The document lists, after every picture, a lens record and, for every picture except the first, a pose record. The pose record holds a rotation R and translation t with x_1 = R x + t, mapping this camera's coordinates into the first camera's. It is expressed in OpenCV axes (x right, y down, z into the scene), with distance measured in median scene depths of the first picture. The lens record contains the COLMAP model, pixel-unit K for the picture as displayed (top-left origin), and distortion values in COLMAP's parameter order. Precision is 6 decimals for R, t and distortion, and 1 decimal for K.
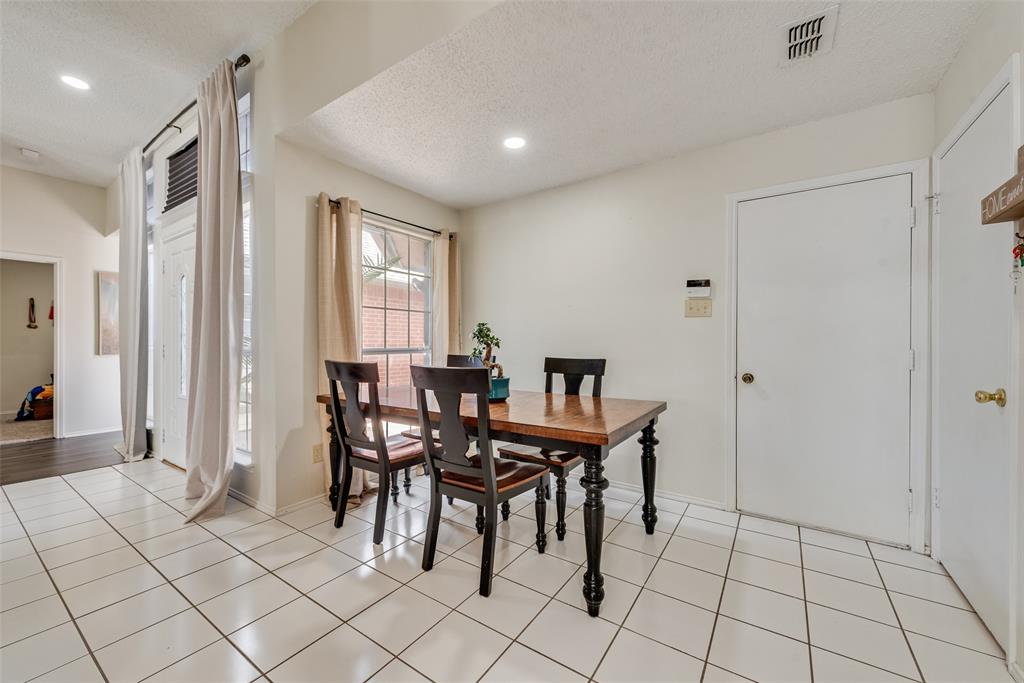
lens RADIAL K [[395.3, 0, 512.0], [0, 395.3, 341.5], [0, 0, 1]] dist [0.001045, 0.000075]
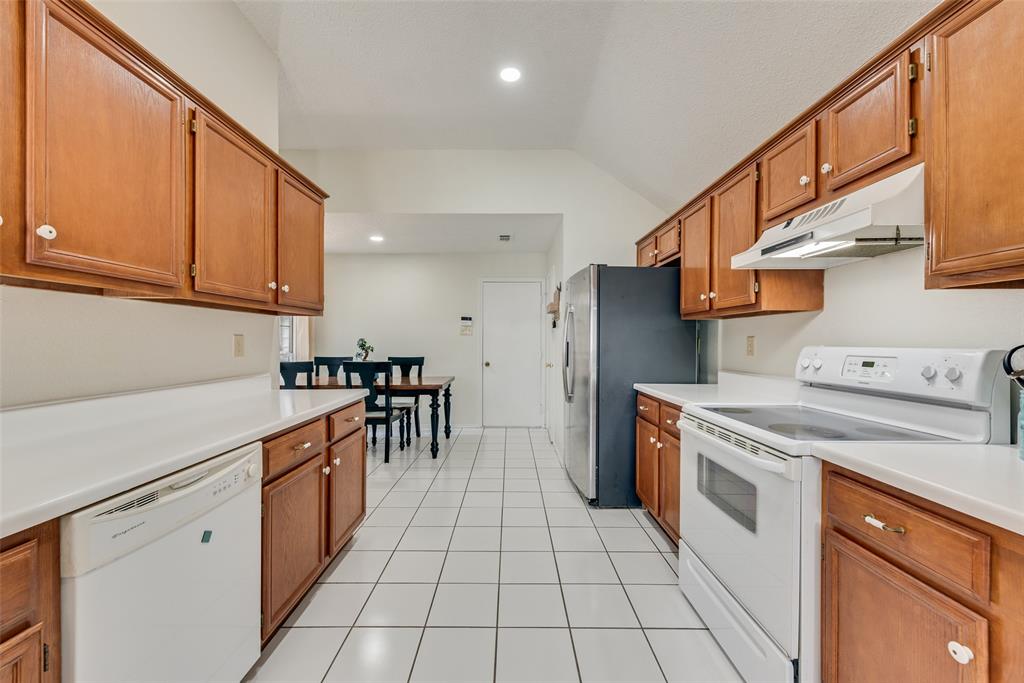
lens RADIAL K [[395.3, 0, 512.0], [0, 395.3, 341.5], [0, 0, 1]] dist [0.001045, 0.000075]
pose [[0.823402, -0.000025, 0.567458, -0.548381], [-0.001821, 0.999995, 0.002685, -0.040134], [-0.567455, -0.003244, 0.823398, -0.904682]]
